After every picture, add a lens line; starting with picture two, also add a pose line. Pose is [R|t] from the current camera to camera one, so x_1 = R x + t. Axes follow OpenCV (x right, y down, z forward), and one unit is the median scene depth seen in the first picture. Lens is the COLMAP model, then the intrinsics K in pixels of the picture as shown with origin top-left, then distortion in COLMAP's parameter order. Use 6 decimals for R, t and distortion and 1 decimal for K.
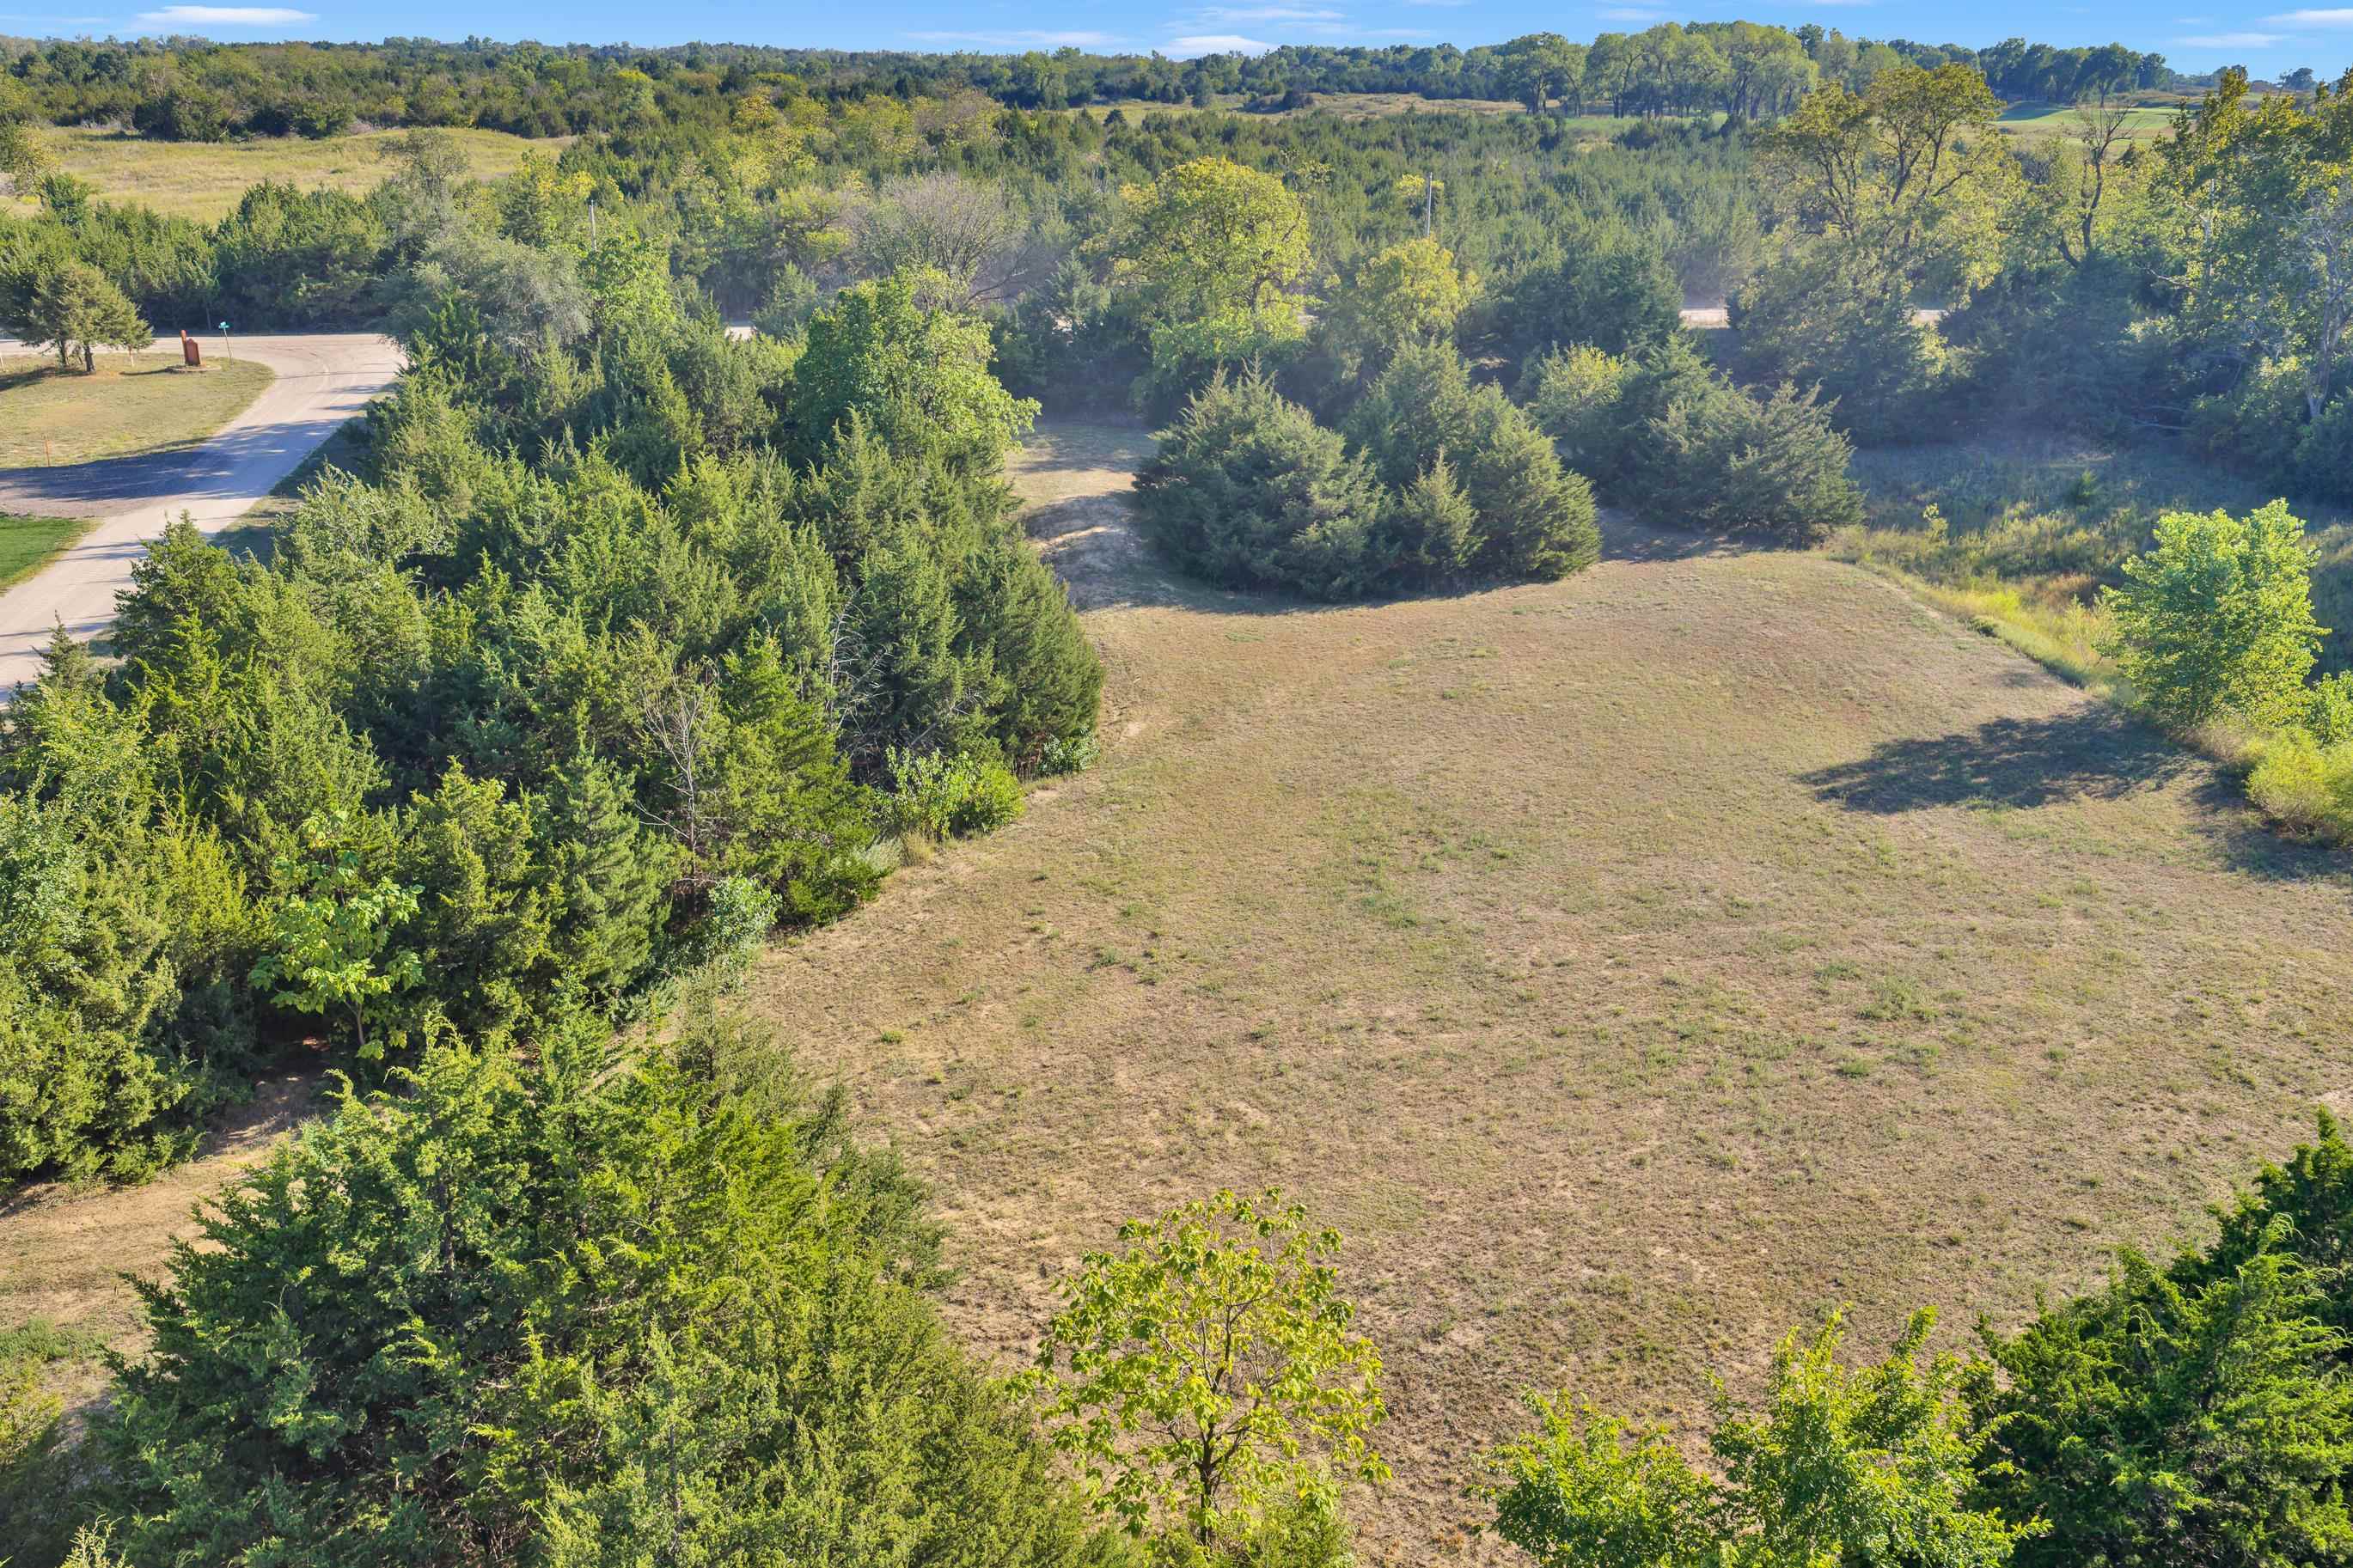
lens RADIAL K [[1900.8, 0, 1207.9], [0, 1900.8, 824.6], [0, 0, 1]] dist [0.017274, -0.035314]
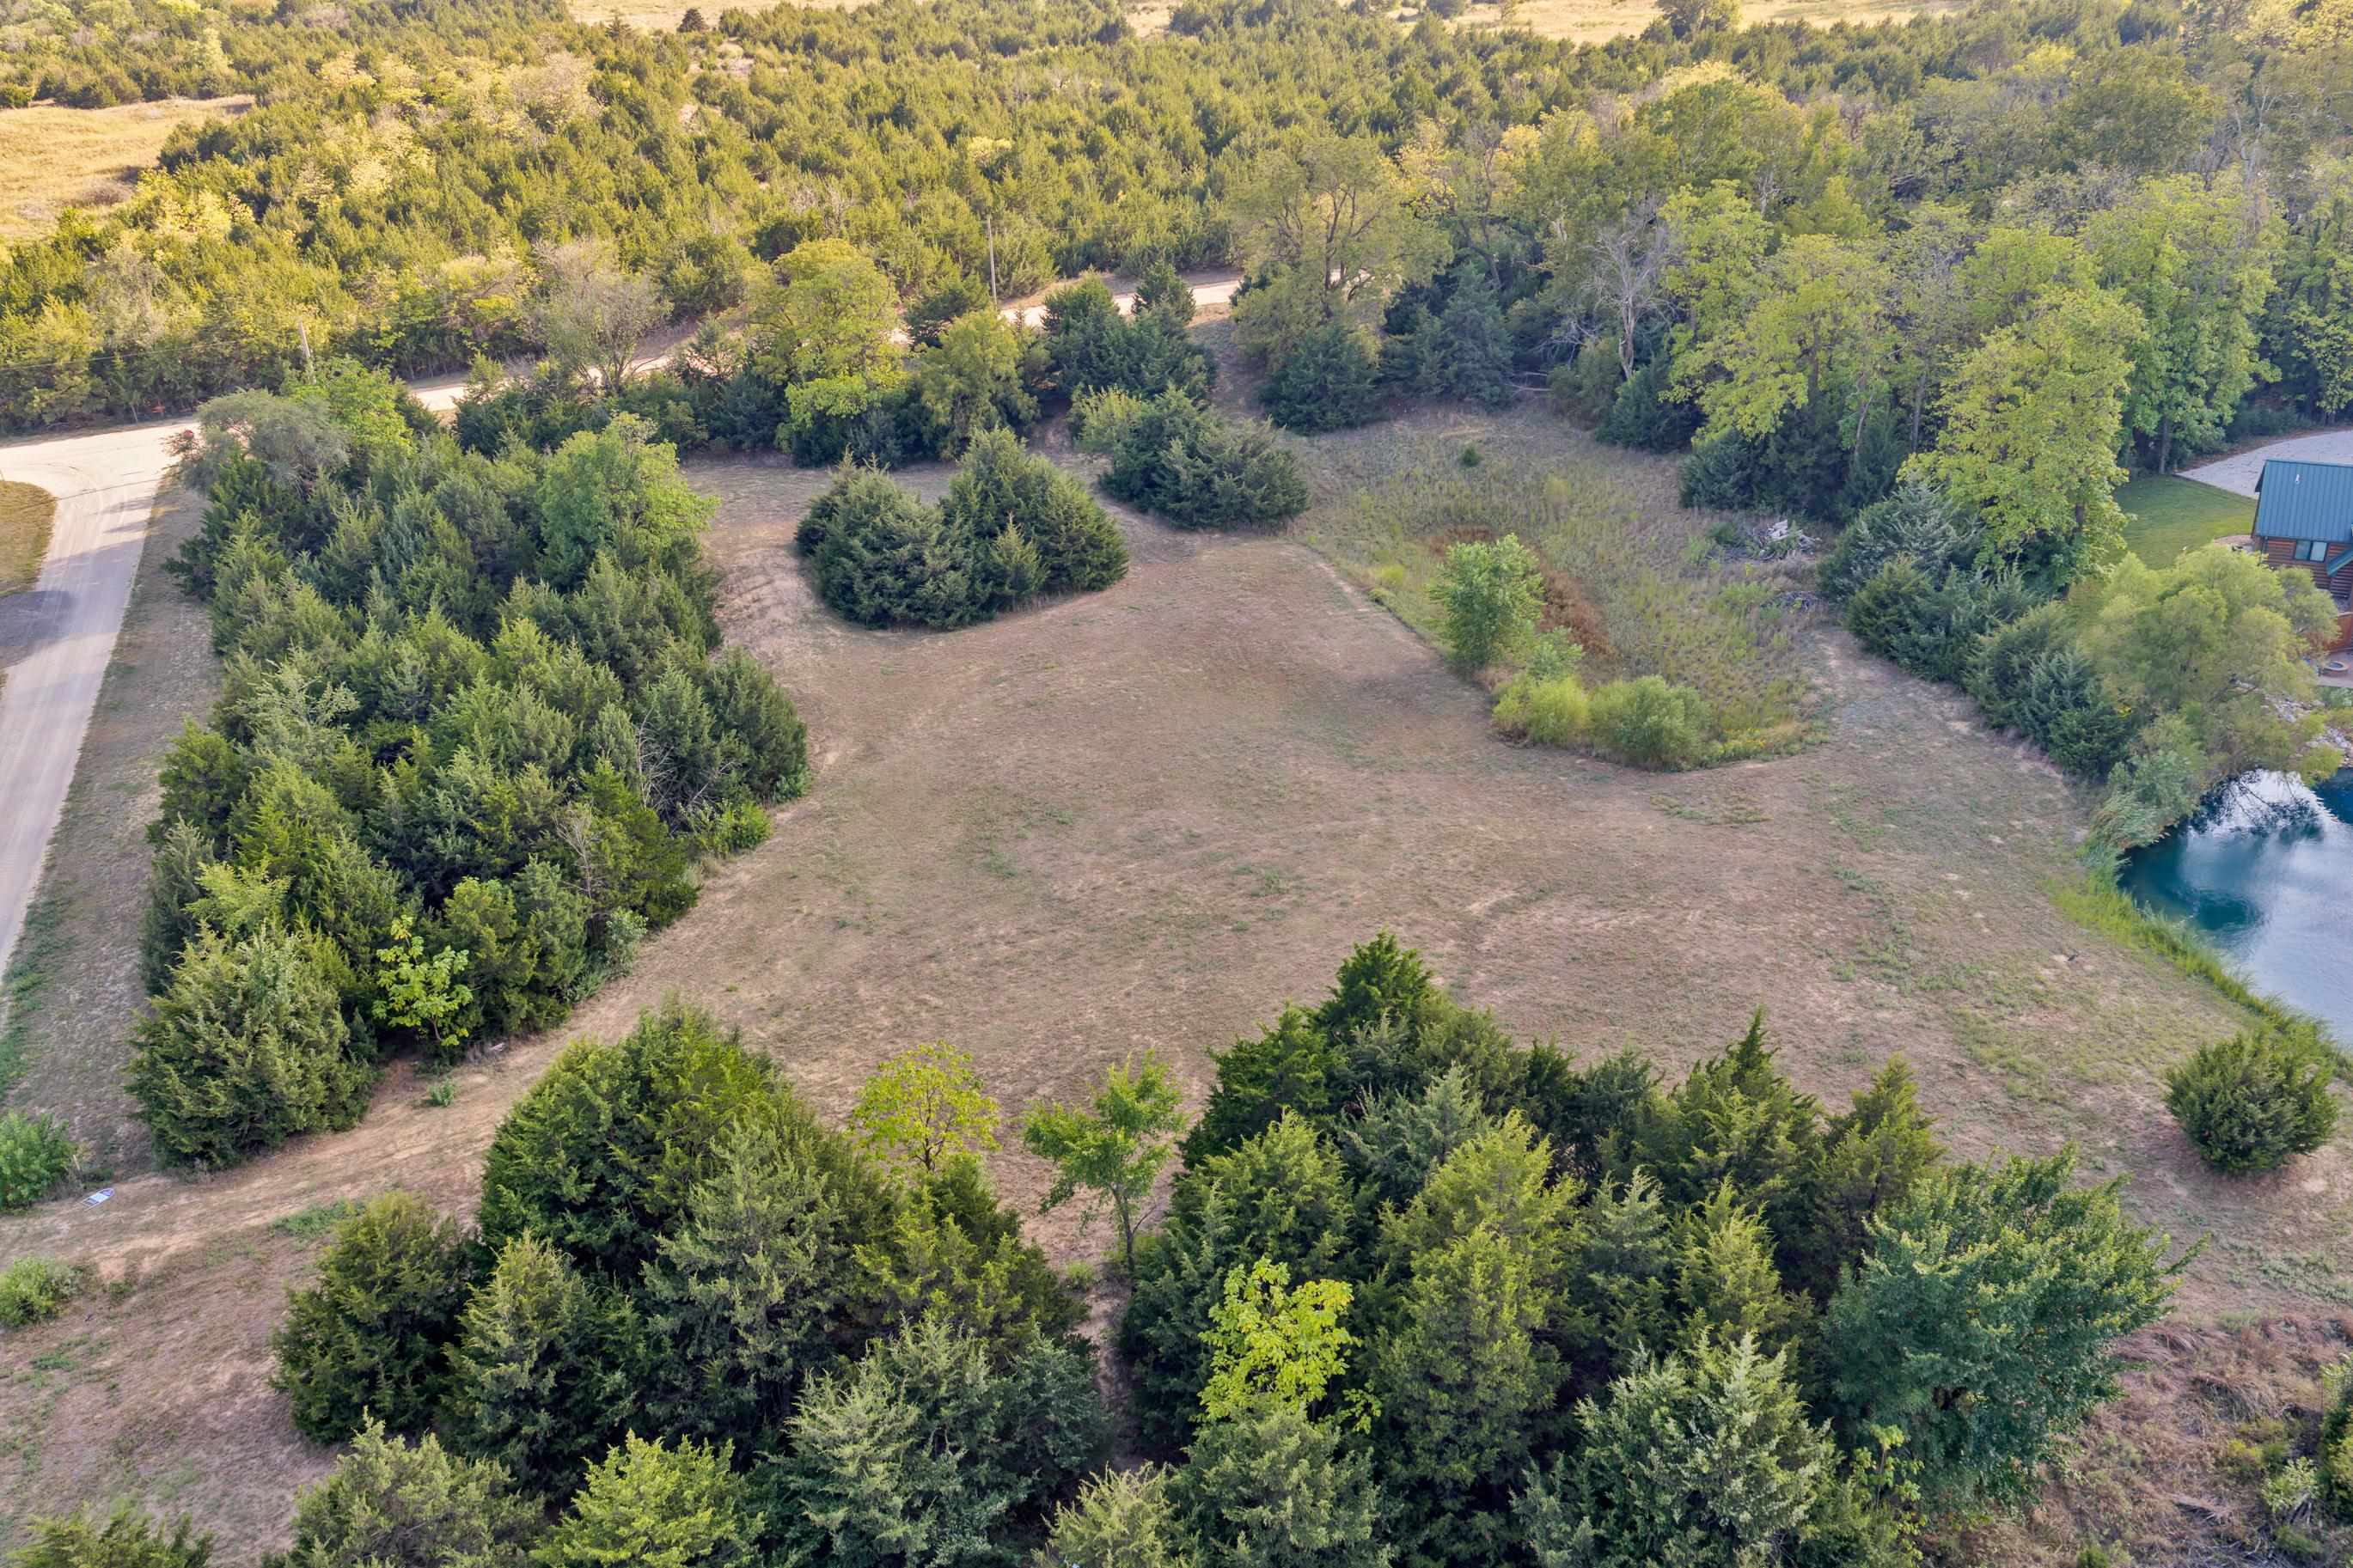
lens RADIAL K [[1900.8, 0, 1207.9], [0, 1900.8, 824.6], [0, 0, 1]] dist [0.017274, -0.035314]
pose [[0.977670, -0.143038, 0.153954, 0.017496], [0.127592, 0.986150, 0.105966, -0.140741], [-0.166978, -0.083956, 0.982380, -0.678858]]
